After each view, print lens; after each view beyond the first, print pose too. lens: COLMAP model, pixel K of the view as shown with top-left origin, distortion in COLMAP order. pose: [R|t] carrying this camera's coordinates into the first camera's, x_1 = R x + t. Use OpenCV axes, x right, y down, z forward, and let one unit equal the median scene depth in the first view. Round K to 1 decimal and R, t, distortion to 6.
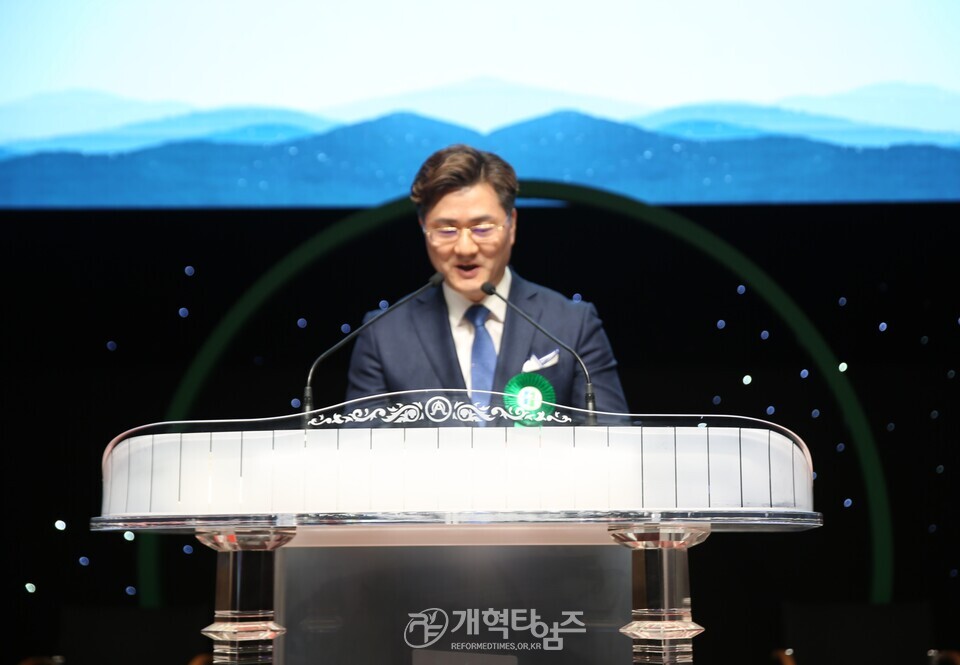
lens RADIAL K [[1594.5, 0, 505.9], [0, 1594.5, 330.0], [0, 0, 1]] dist [0.157370, -0.005118]
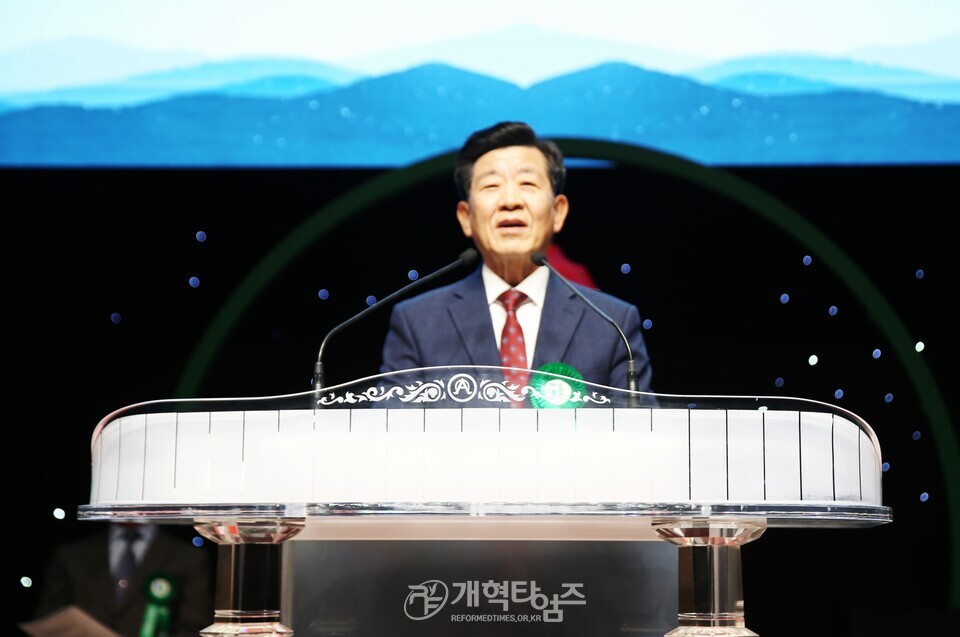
lens RADIAL K [[1741.9, 0, 517.6], [0, 1741.9, 304.7], [0, 0, 1]] dist [0.153414, 0.056545]
pose [[0.999796, 0.006089, -0.019274, 0.006834], [-0.006092, 0.999981, -0.000088, 0.002533], [0.019274, 0.000205, 0.999814, 0.019522]]
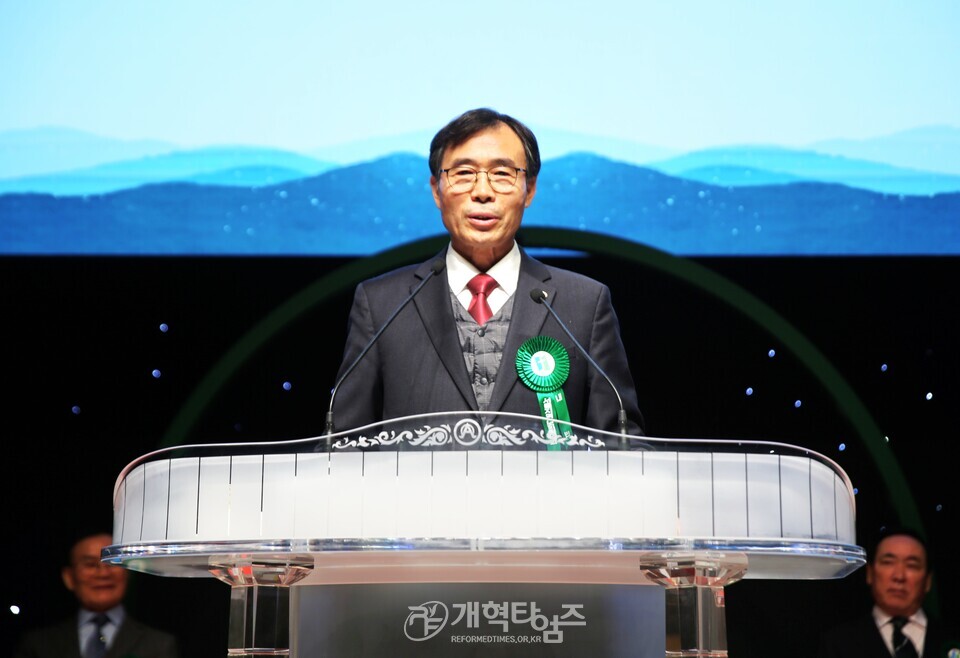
lens RADIAL K [[1819.3, 0, 489.0], [0, 1819.3, 330.6], [0, 0, 1]] dist [0.209965, -0.066489]
pose [[0.999950, 0.008679, -0.004918, -0.022317], [-0.008909, 0.998771, -0.048757, 0.038453], [0.004488, 0.048798, 0.998799, -0.098319]]
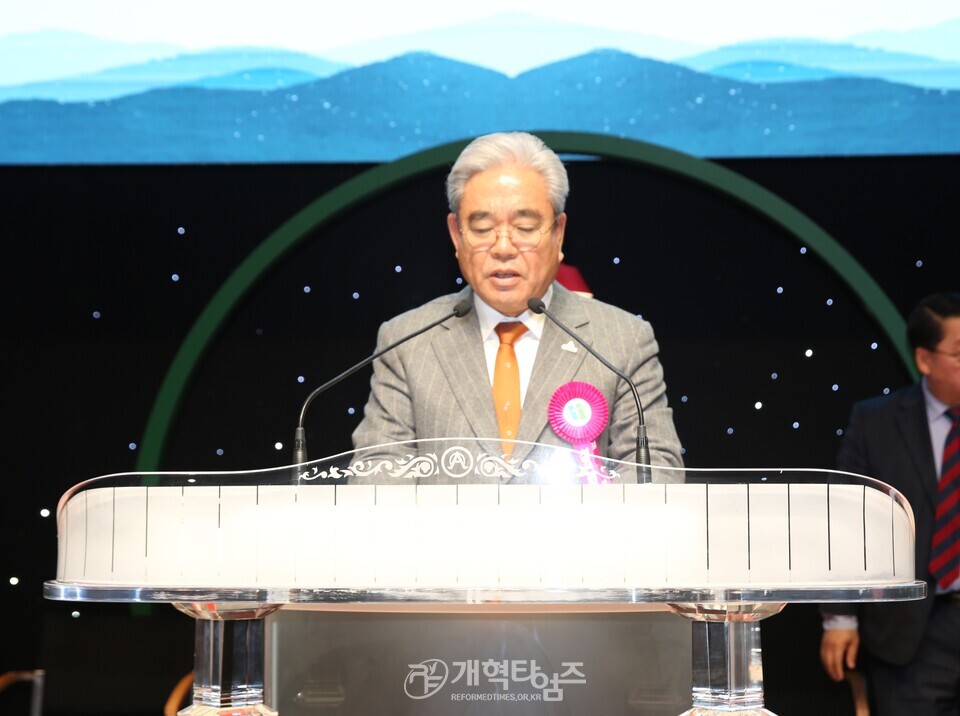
lens RADIAL K [[1718.3, 0, 485.3], [0, 1718.3, 378.9], [0, 0, 1]] dist [0.113700, 0.114556]
pose [[0.999590, -0.000548, -0.028611, -0.002495], [0.002380, 0.997945, 0.064027, -0.045251], [0.028517, -0.064068, 0.997538, 0.115235]]
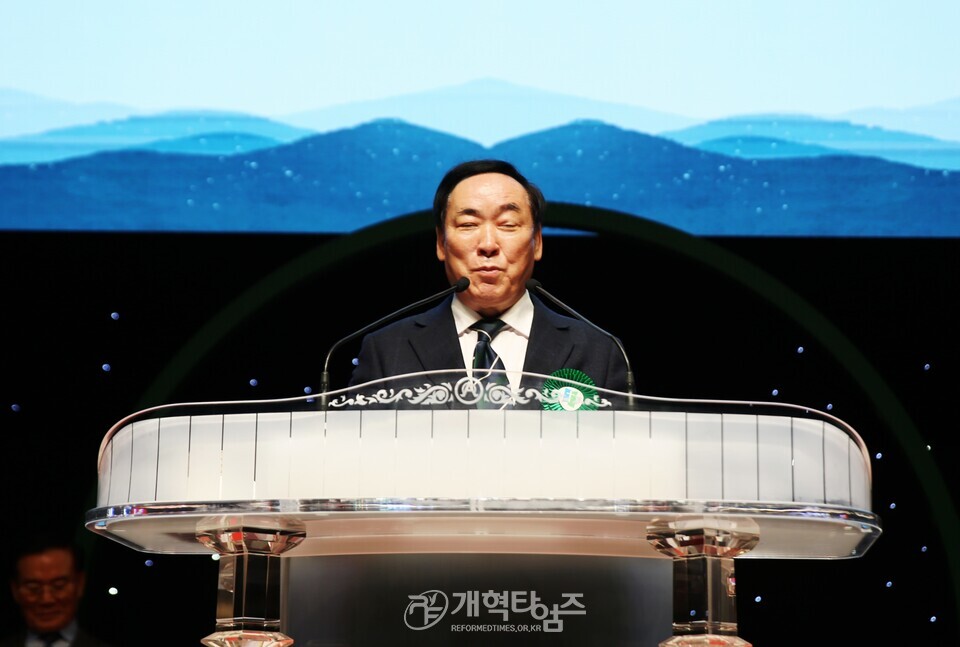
lens RADIAL K [[2156.4, 0, 480.0], [0, 2156.4, 323.5], [0, 0, 1]] dist [0.202005, 0.265029]
pose [[0.999857, 0.016657, -0.003071, -0.030002], [-0.016809, 0.998139, -0.058618, 0.077659], [0.002089, 0.058661, 0.998276, -0.243408]]
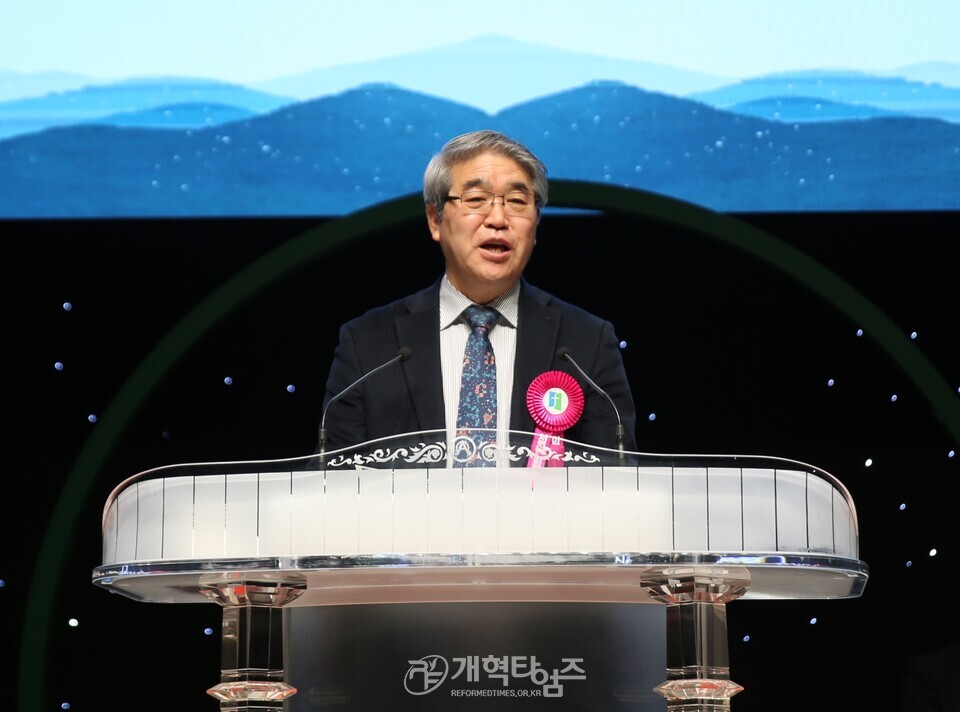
lens RADIAL K [[2839.5, 0, 457.6], [0, 2839.5, 328.8], [0, 0, 1]] dist [0.267985, 0.257749]
pose [[0.999827, -0.000523, -0.018604, -0.012065], [-0.000013, 0.999585, -0.028791, 0.024151], [0.018612, 0.028787, 0.999412, -0.670131]]
